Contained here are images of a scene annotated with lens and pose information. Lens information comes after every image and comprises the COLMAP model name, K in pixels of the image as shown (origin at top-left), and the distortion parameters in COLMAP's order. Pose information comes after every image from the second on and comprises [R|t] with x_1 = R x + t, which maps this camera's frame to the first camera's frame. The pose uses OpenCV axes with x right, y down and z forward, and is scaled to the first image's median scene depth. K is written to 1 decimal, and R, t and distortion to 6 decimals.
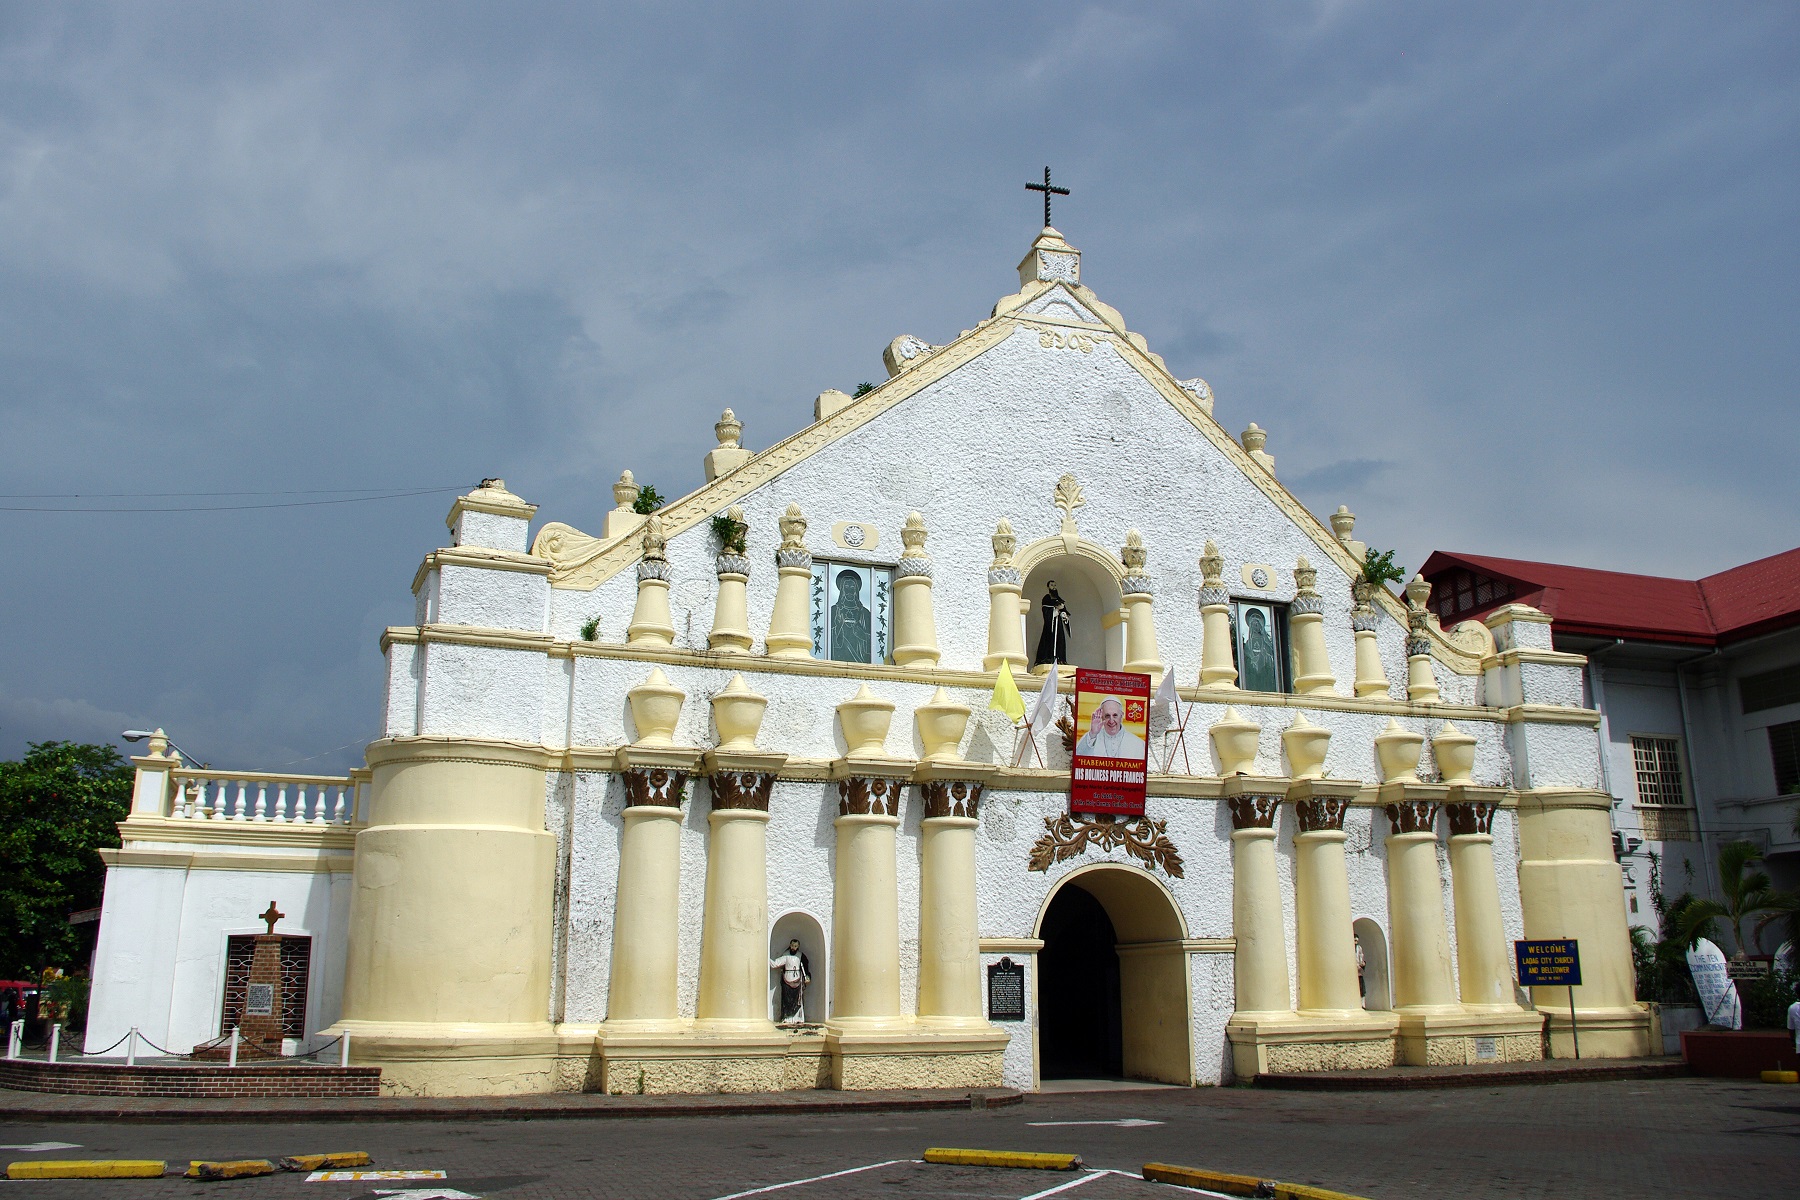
lens RADIAL K [[1462.3, 0, 900.0], [0, 1462.3, 600.0], [0, 0, 1]] dist [-0.144769, 0.382436]
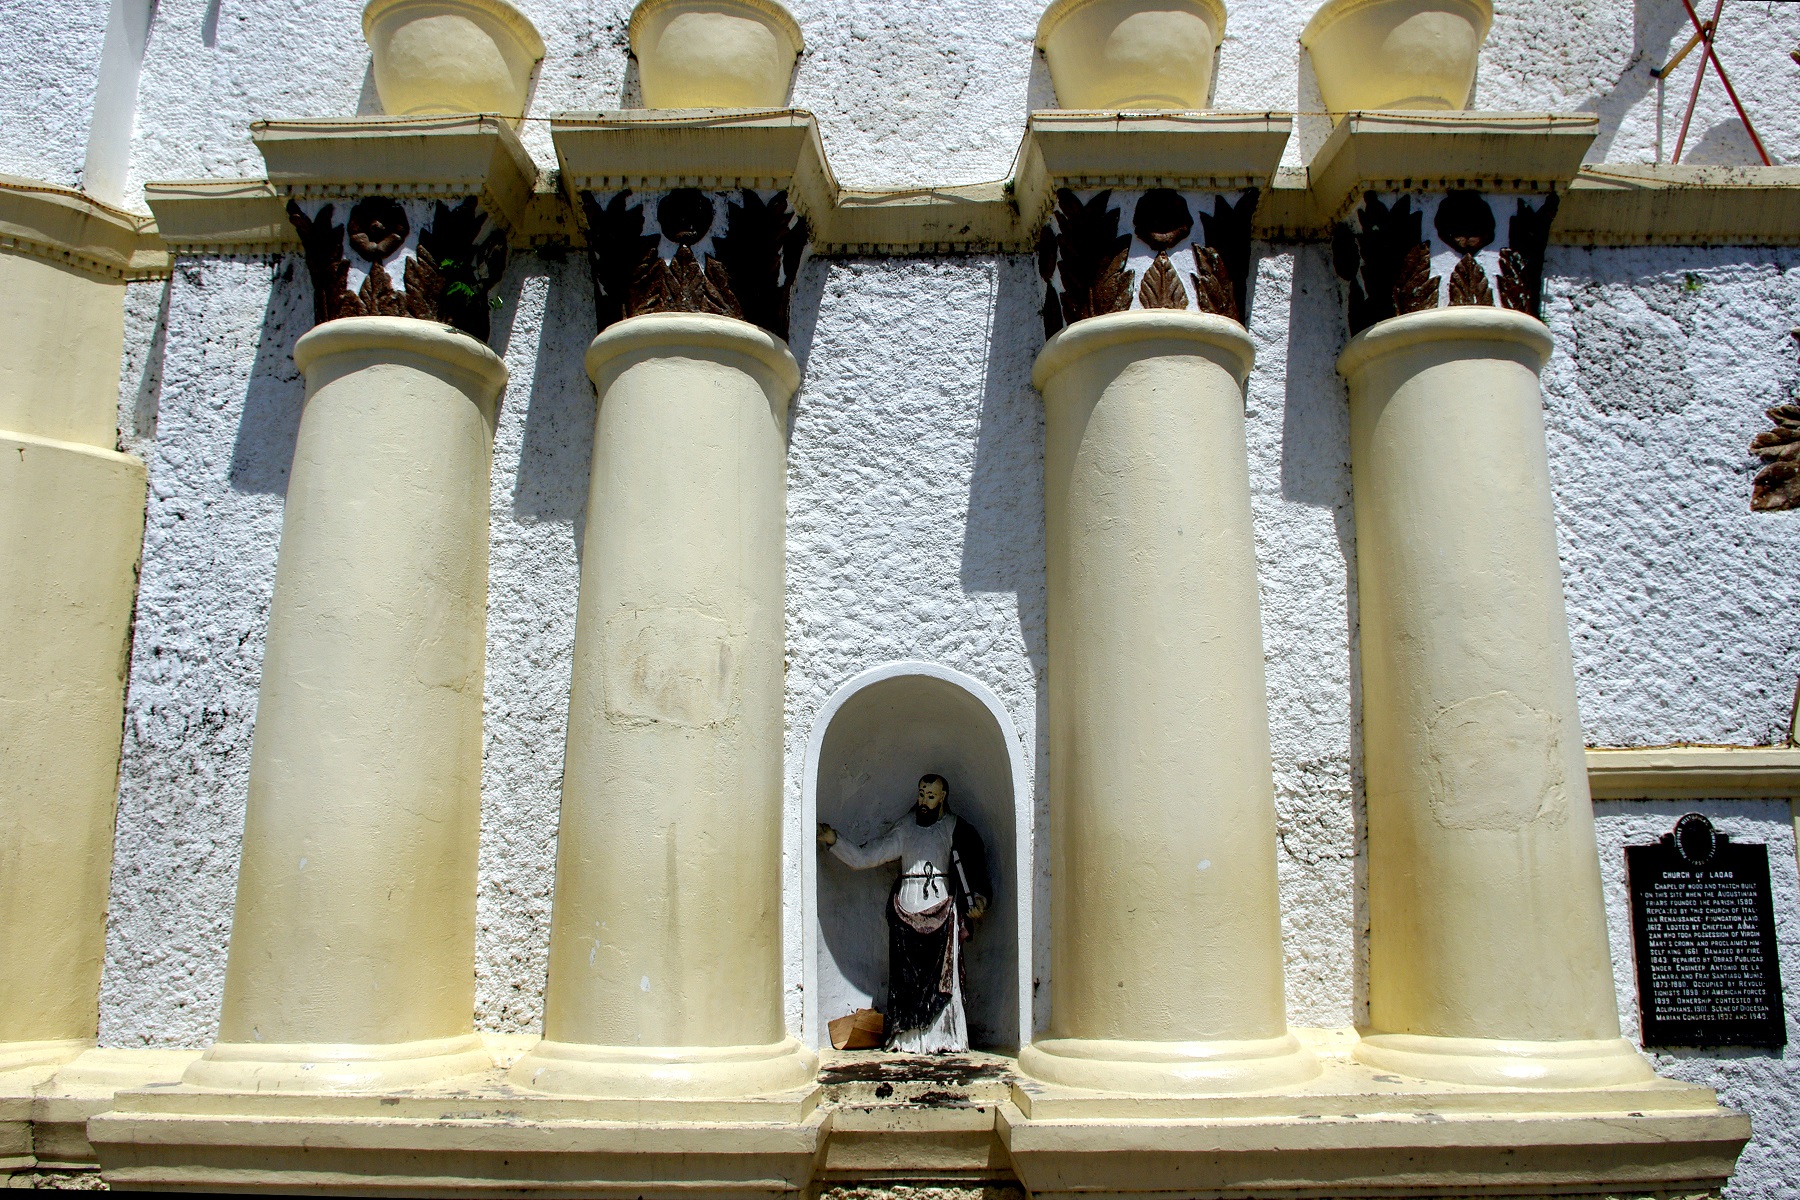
lens RADIAL K [[1590.4, 0, 900.0], [0, 1590.4, 600.0], [0, 0, 1]] dist [-0.074367, 0.010728]
pose [[0.938758, -0.072918, -0.336775, 0.035702], [0.087236, 0.995806, 0.027561, 0.189794], [0.333353, -0.055252, 0.941182, 0.695876]]
